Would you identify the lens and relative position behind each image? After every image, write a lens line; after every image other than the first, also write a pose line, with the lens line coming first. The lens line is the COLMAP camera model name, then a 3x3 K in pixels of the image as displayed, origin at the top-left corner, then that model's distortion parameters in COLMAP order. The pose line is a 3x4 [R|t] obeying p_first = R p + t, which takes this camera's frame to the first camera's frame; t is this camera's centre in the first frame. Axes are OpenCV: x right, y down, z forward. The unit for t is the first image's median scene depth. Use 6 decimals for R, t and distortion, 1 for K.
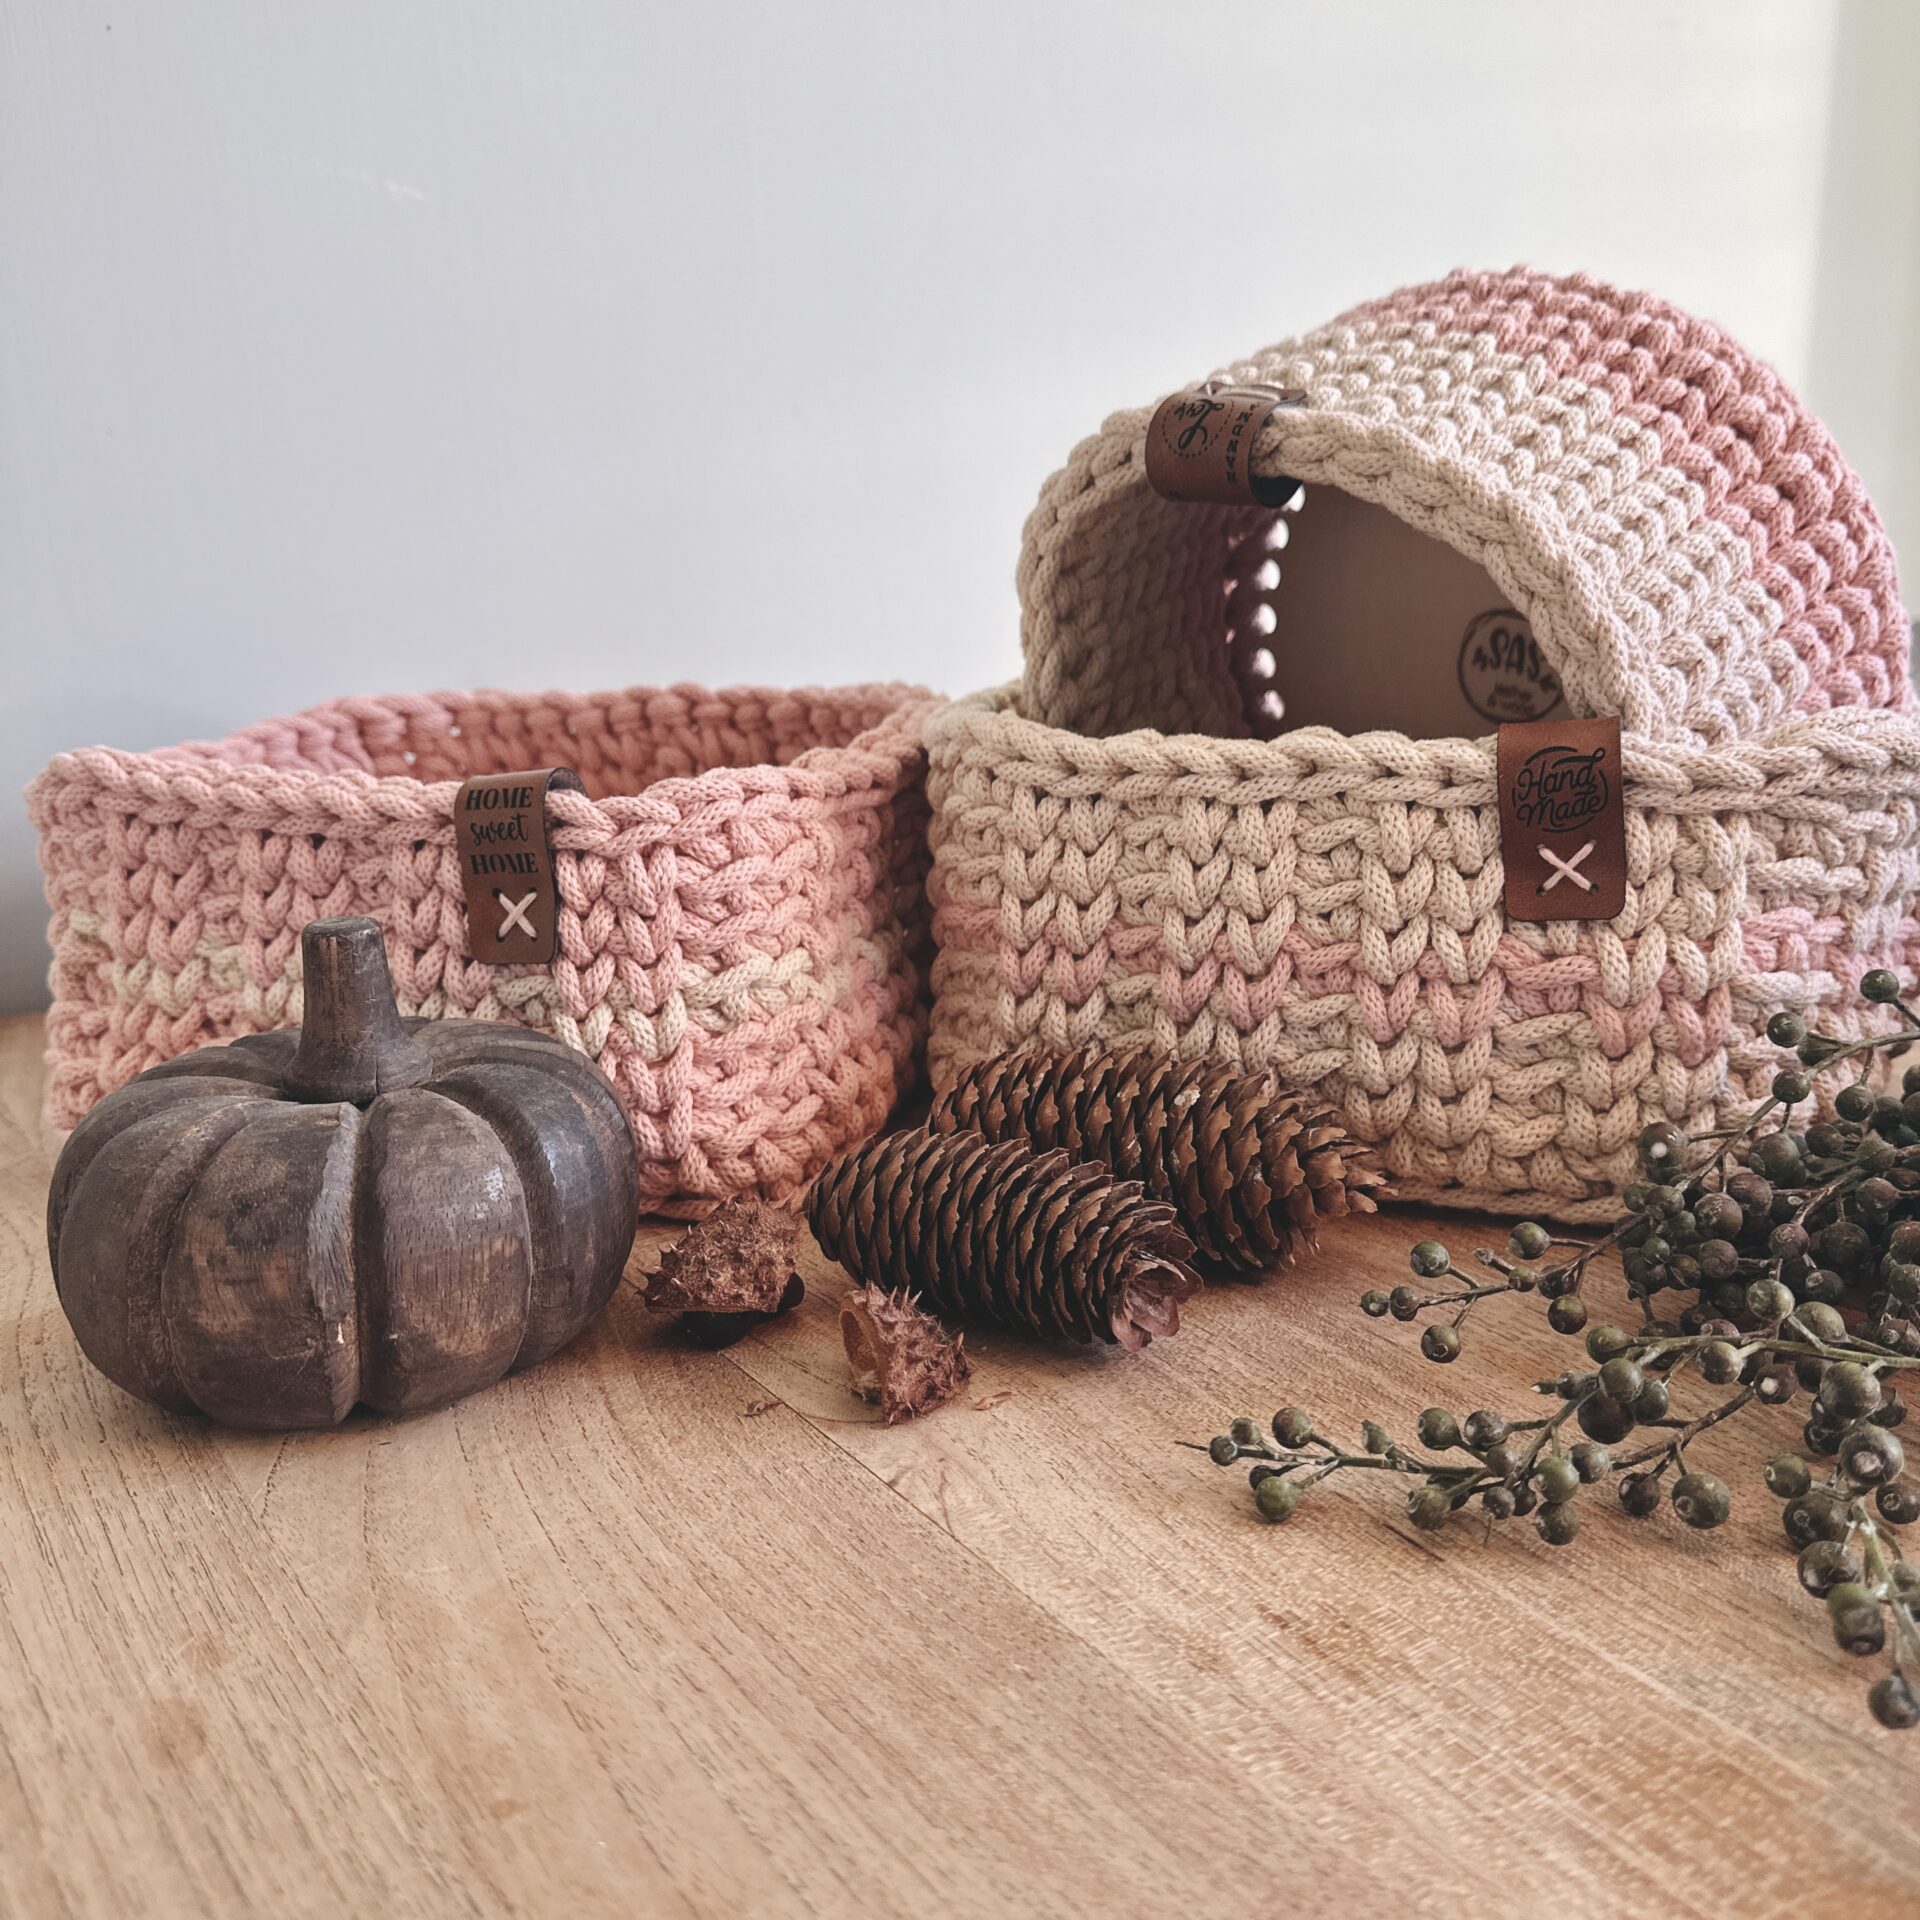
lens RADIAL K [[1766.5, 0, 920.6], [0, 1766.5, 945.6], [0, 0, 1]] dist [0.146300, -0.292586]
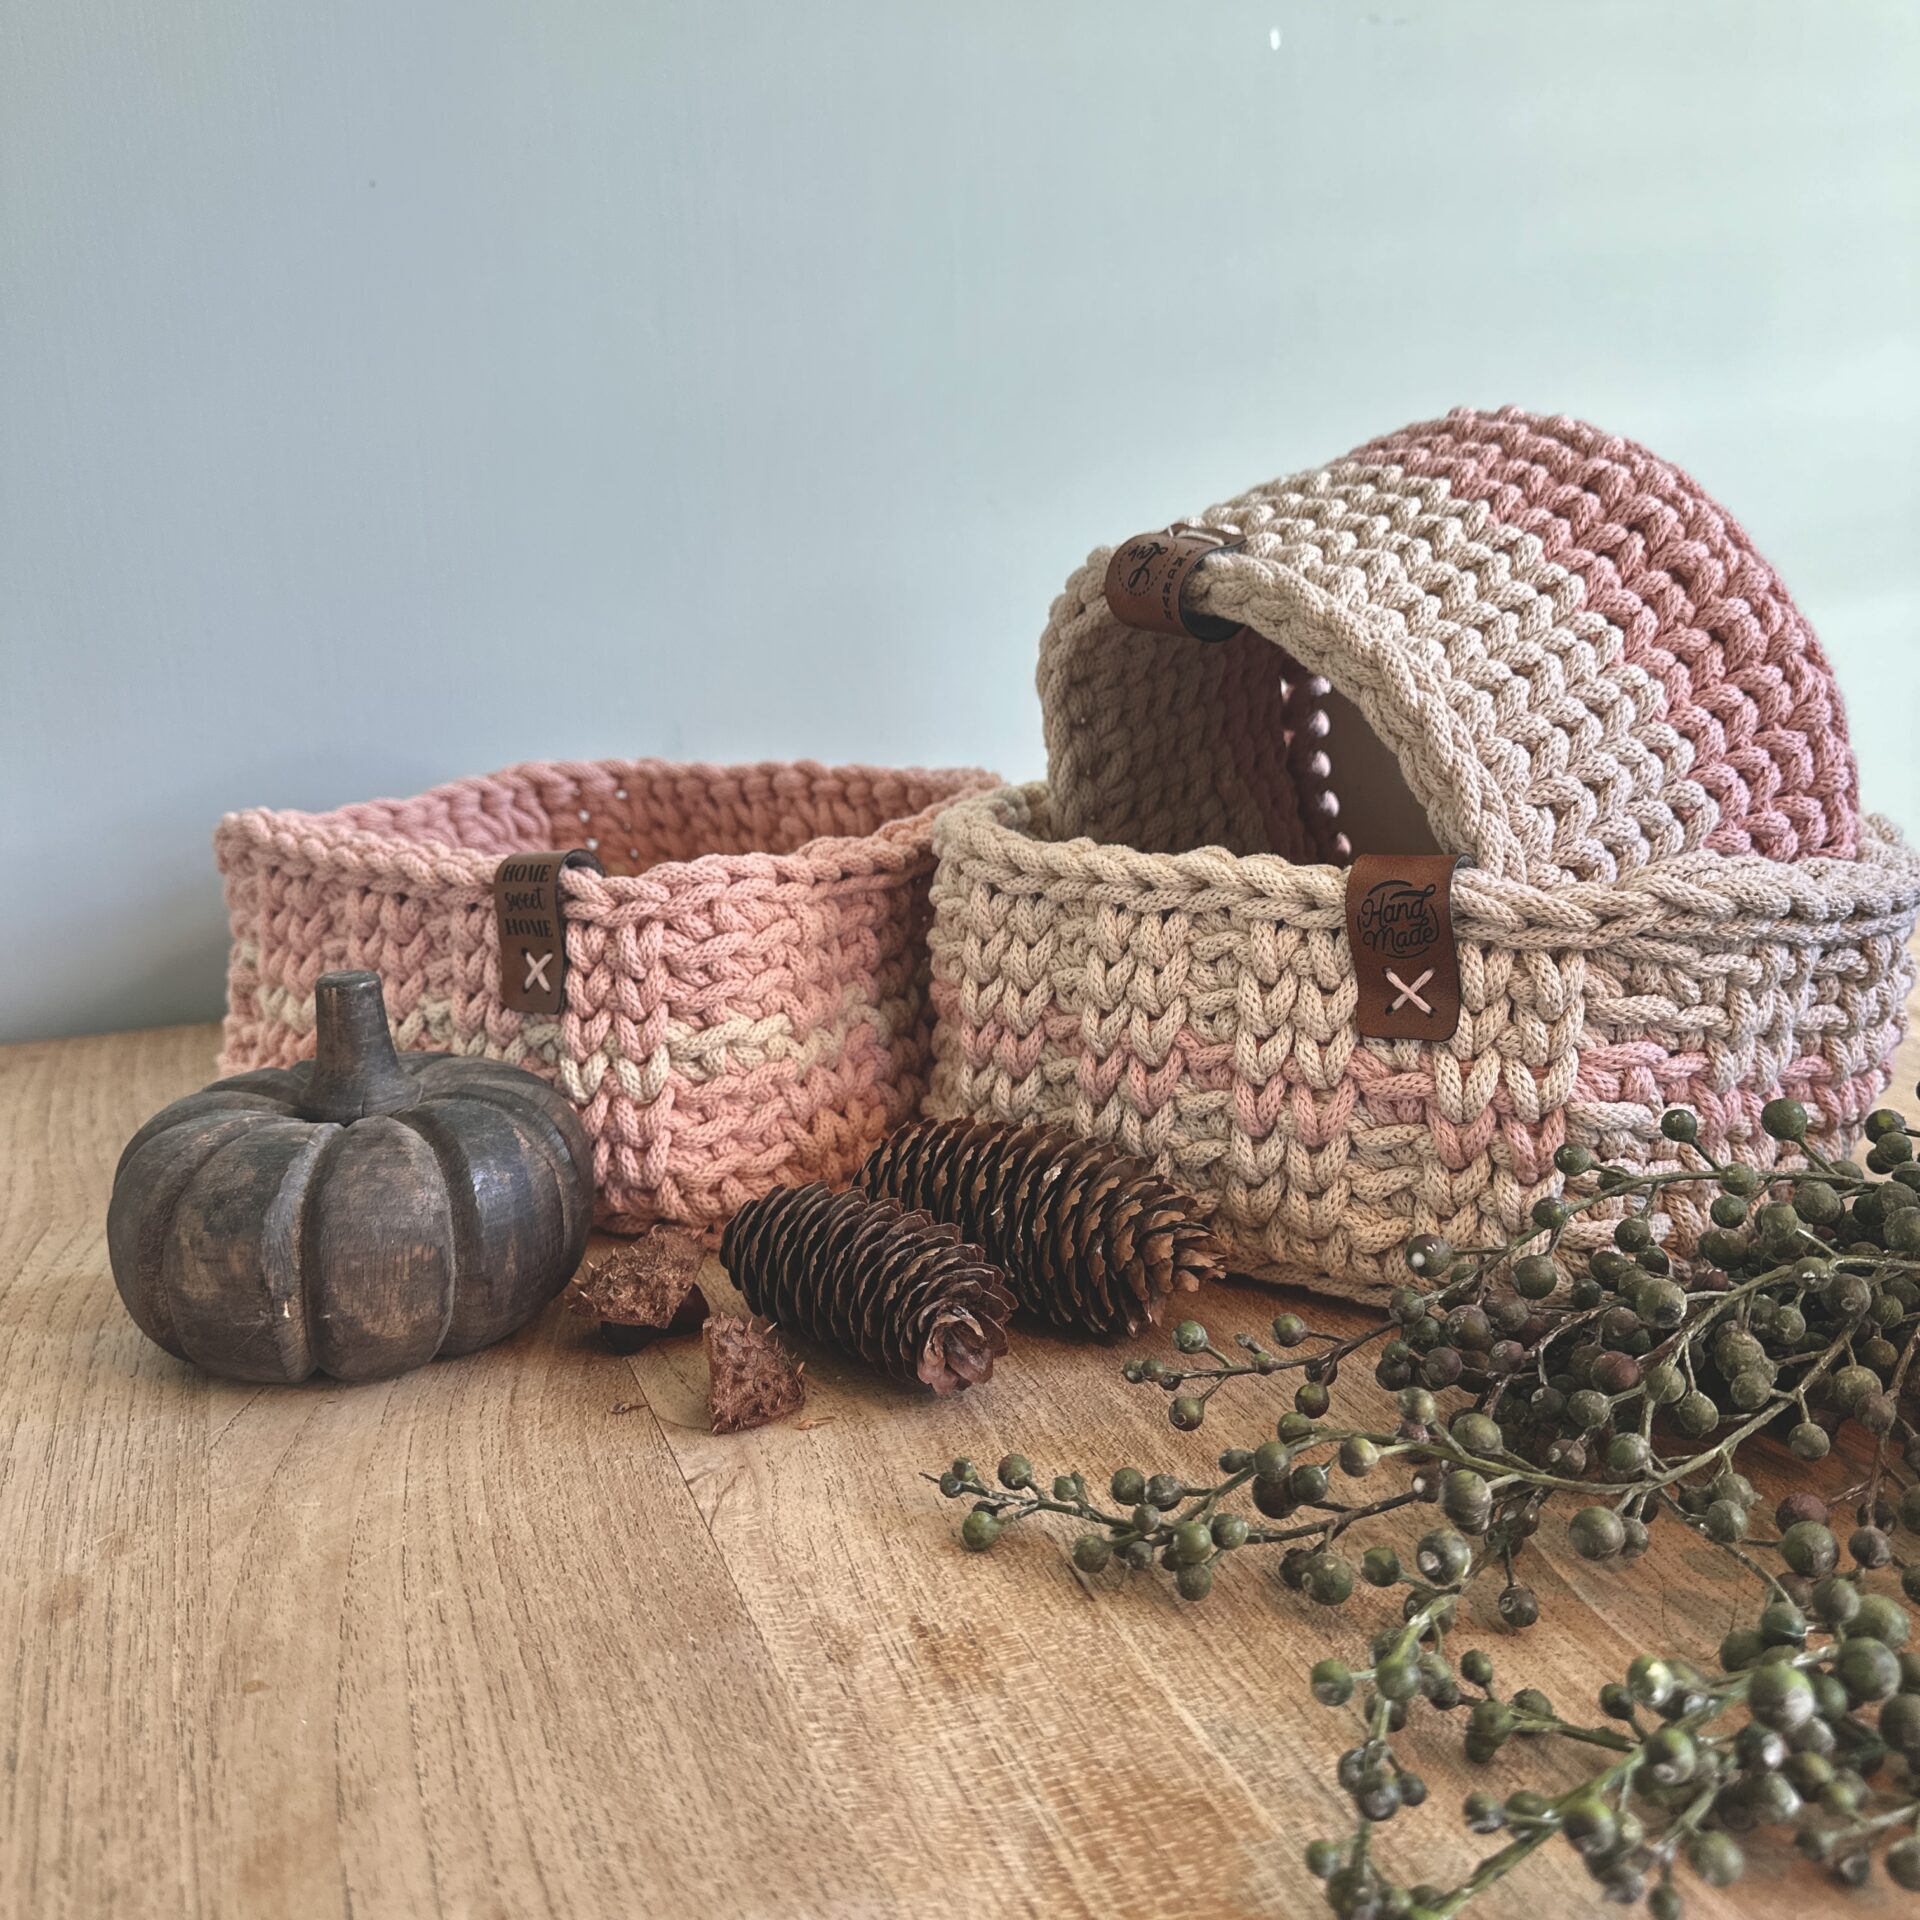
lens RADIAL K [[1752.0, 0, 960.0], [0, 1752.0, 960.0], [0, 0, 1]] dist [0.159830, -0.314337]
pose [[0.977007, 0.059417, -0.204762, 0.297298], [-0.060472, 0.998169, 0.001105, -0.044513], [0.204453, 0.011303, 0.978811, -0.096005]]
